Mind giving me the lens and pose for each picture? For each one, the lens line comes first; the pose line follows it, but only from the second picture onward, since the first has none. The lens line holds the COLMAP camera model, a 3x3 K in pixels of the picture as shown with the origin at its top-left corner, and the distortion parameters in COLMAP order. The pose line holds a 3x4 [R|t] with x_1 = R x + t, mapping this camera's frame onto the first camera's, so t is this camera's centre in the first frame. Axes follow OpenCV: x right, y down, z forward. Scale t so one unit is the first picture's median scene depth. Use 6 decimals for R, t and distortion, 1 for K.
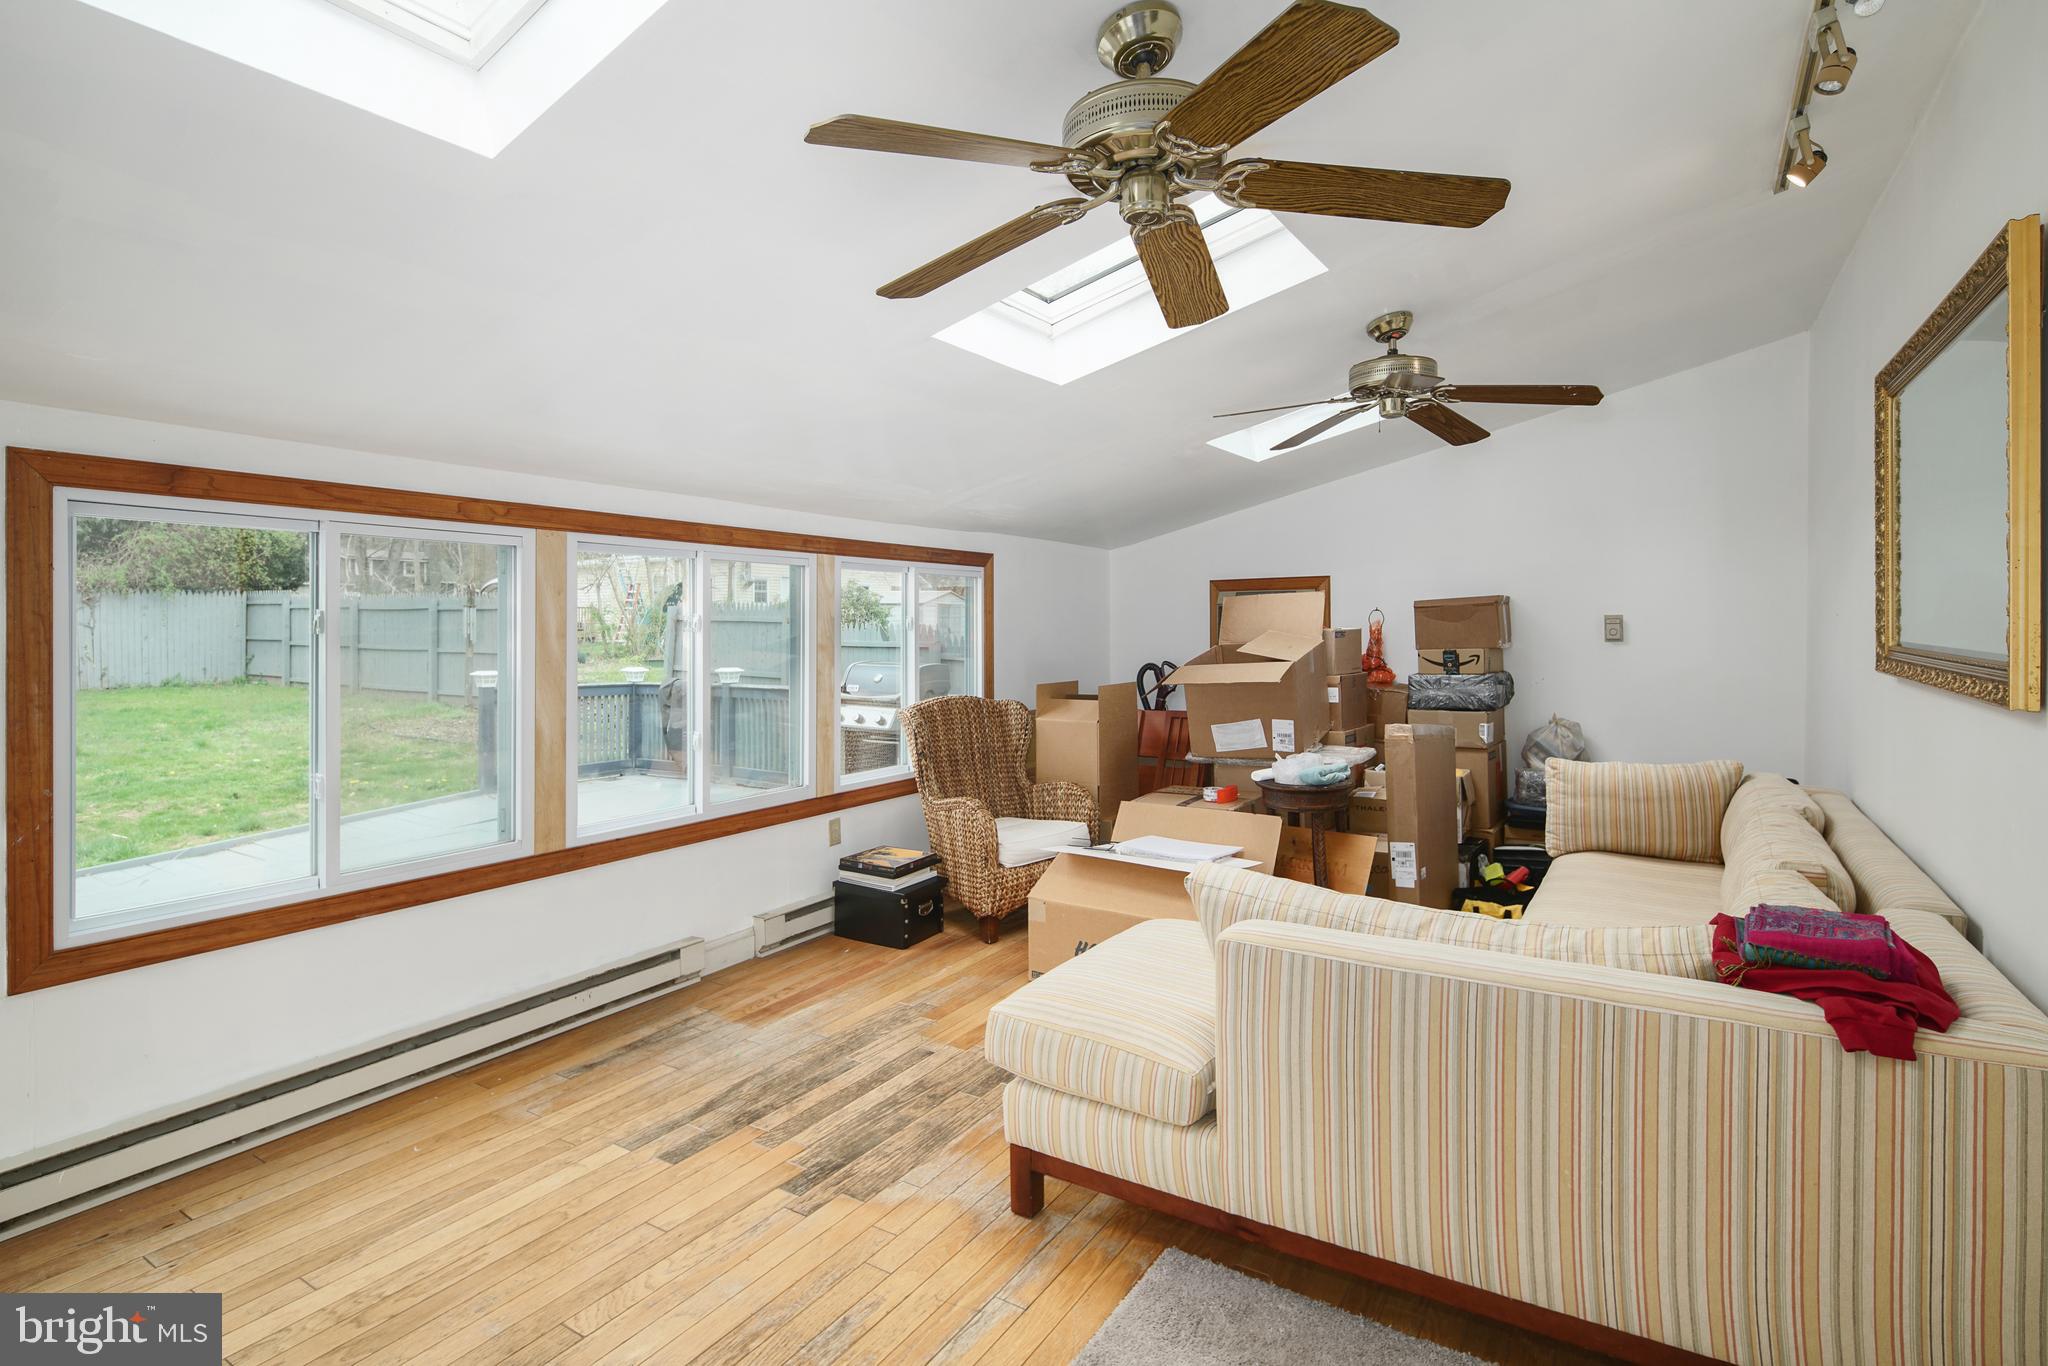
lens RADIAL K [[1003.9, 0, 1018.6], [0, 1003.9, 628.8], [0, 0, 1]] dist [0.003761, -0.000272]
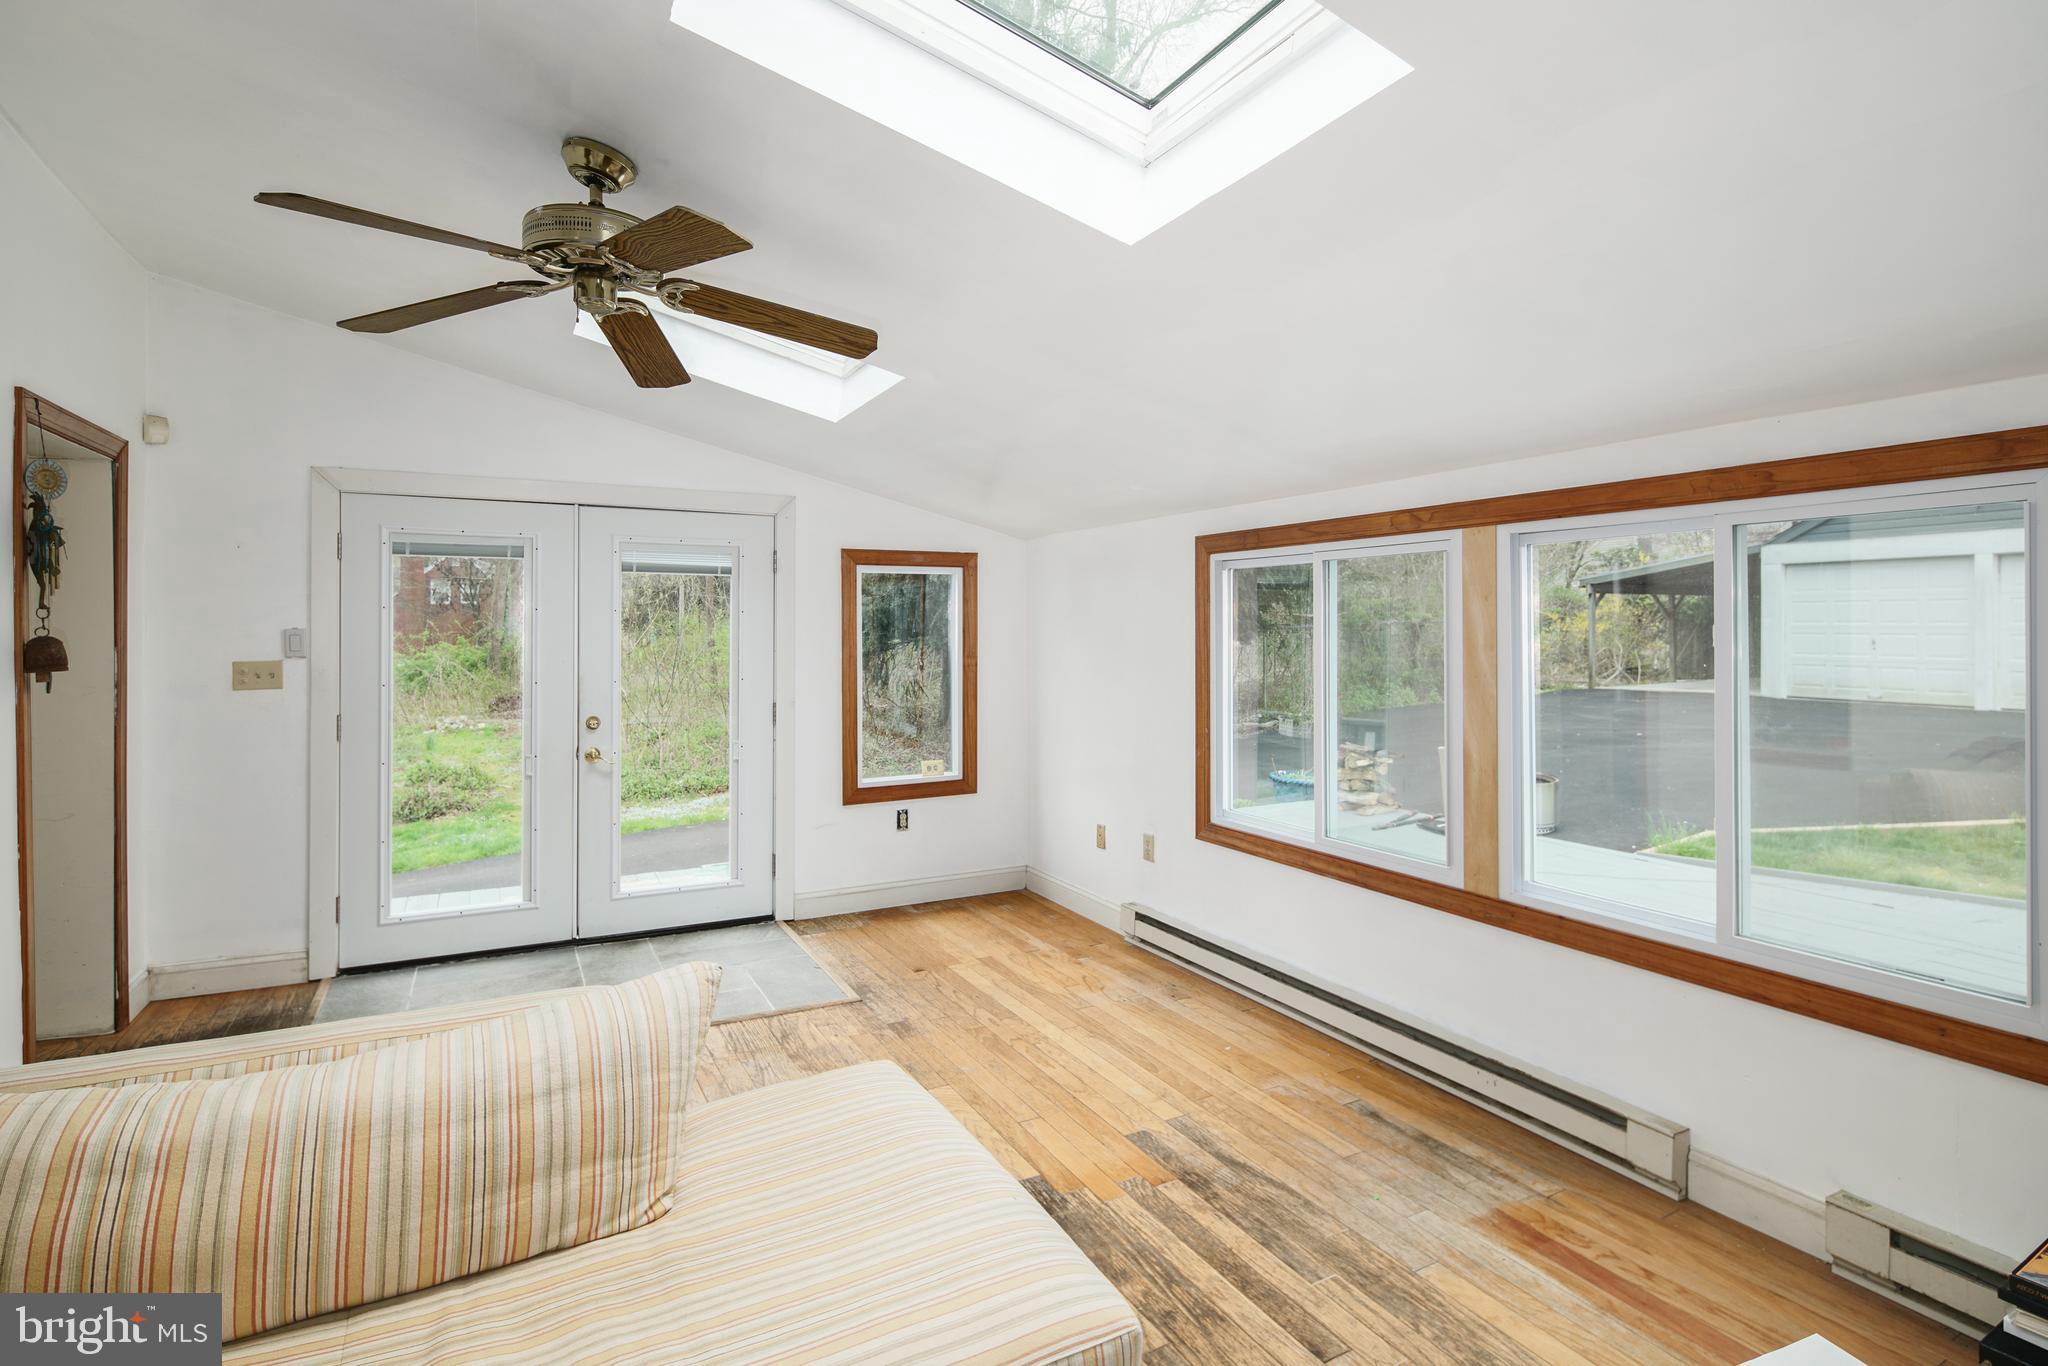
lens RADIAL K [[1003.9, 0, 1018.6], [0, 1003.9, 628.8], [0, 0, 1]] dist [0.003761, -0.000272]
pose [[-0.486466, -0.001653, -0.873698, 0.534746], [-0.001433, 0.999998, -0.001094, -0.008406], [0.873698, 0.000720, -0.486468, 1.160881]]
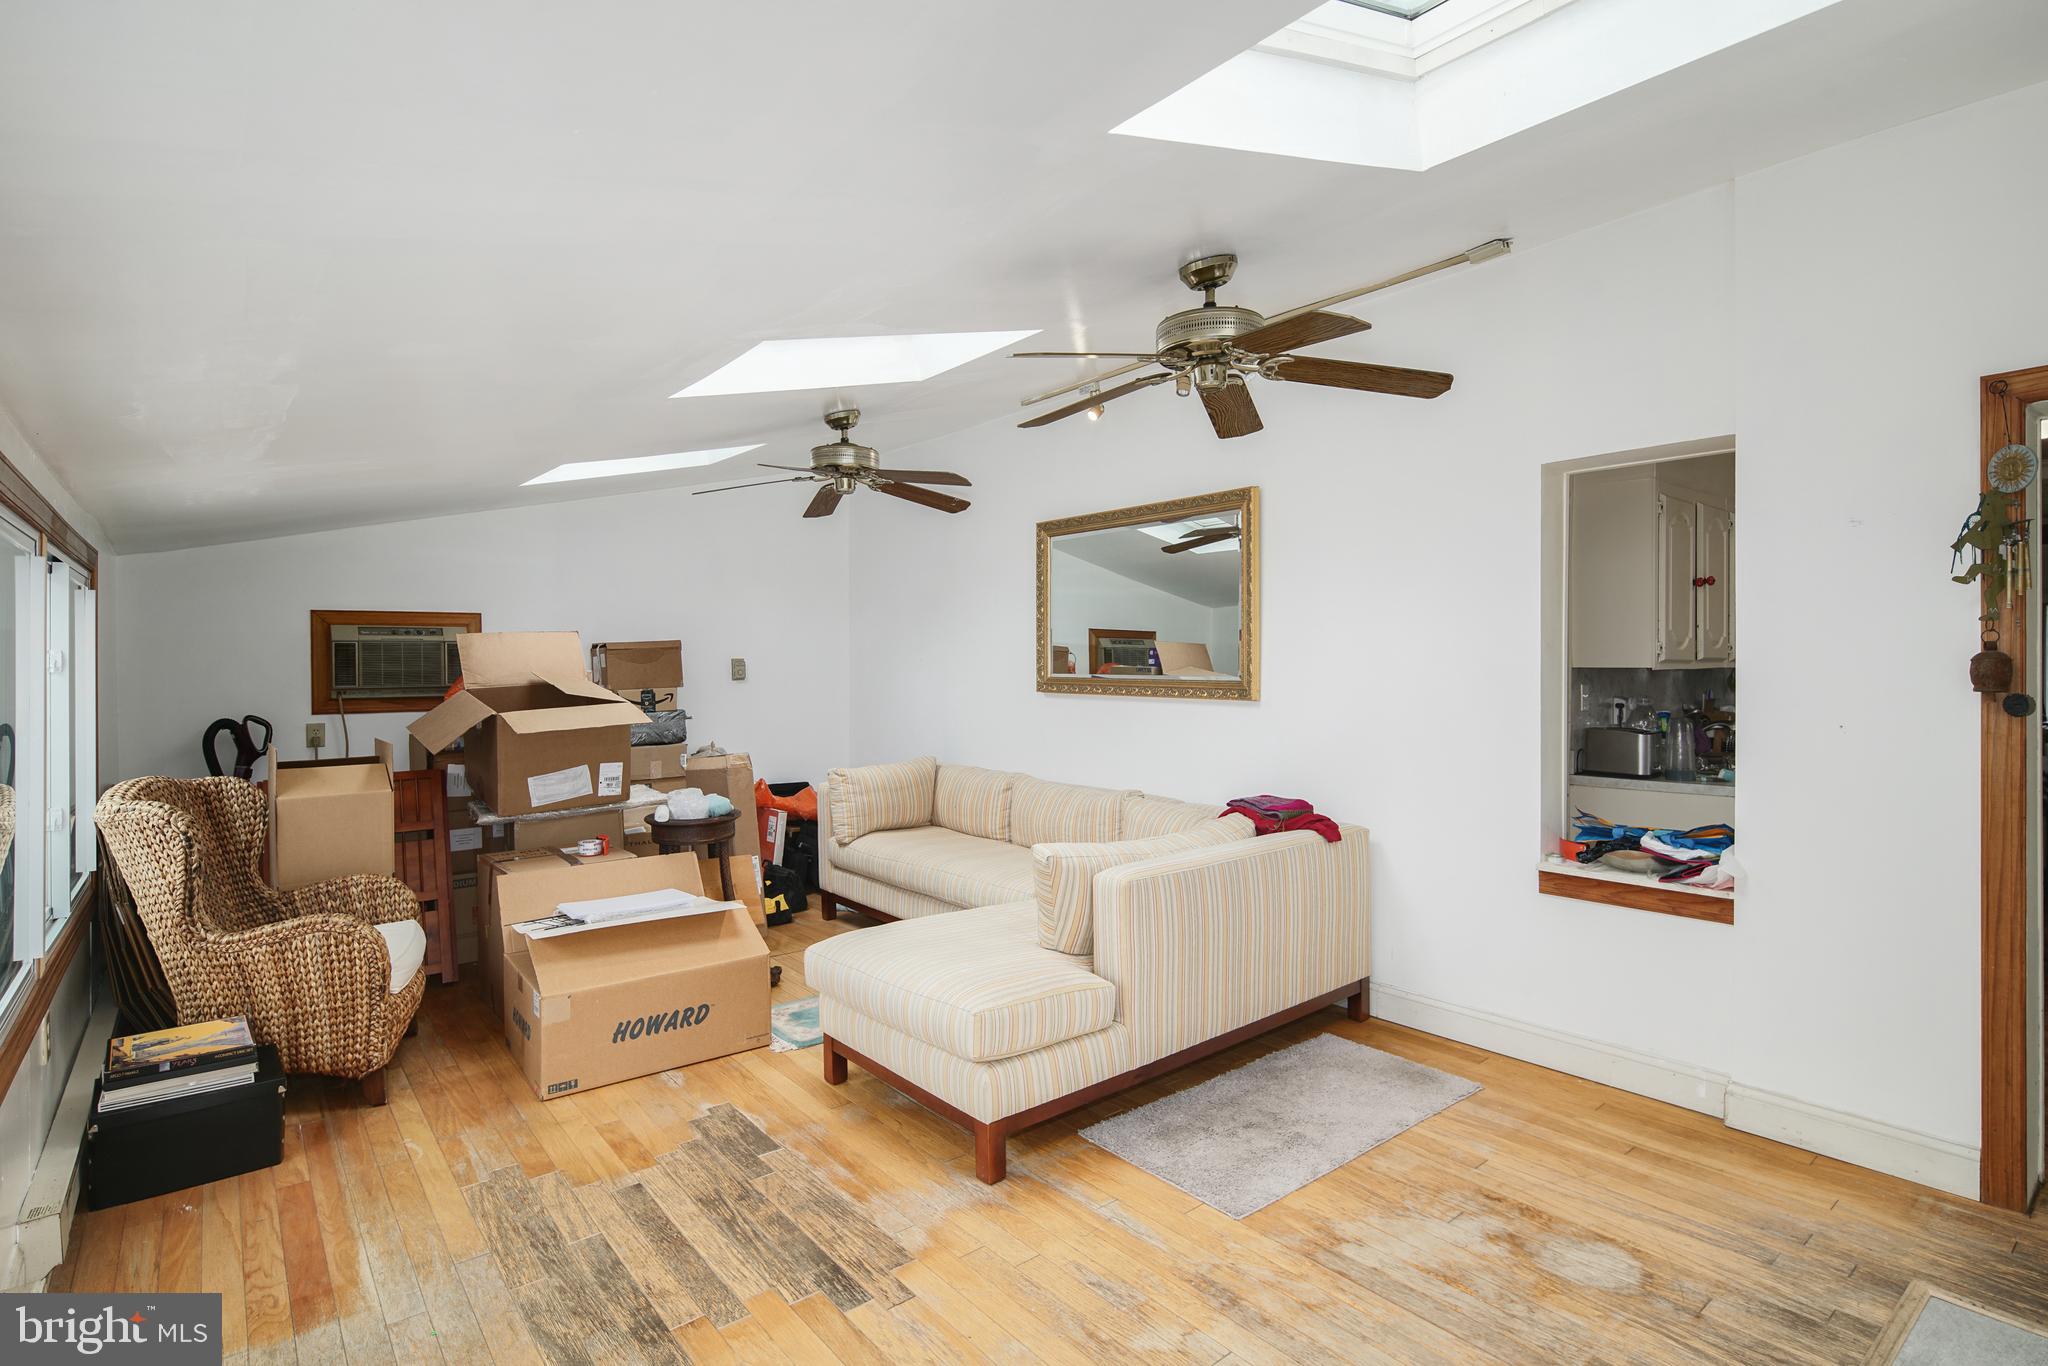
lens RADIAL K [[1013.1, 0, 1035.1], [0, 1013.1, 666.7], [0, 0, 1]] dist [0.002517, -0.000548]
pose [[0.306339, 0.001832, 0.951921, -0.793255], [0.006394, 0.999972, -0.003983, 0.005964], [-0.951901, 0.007307, 0.306318, 0.447871]]
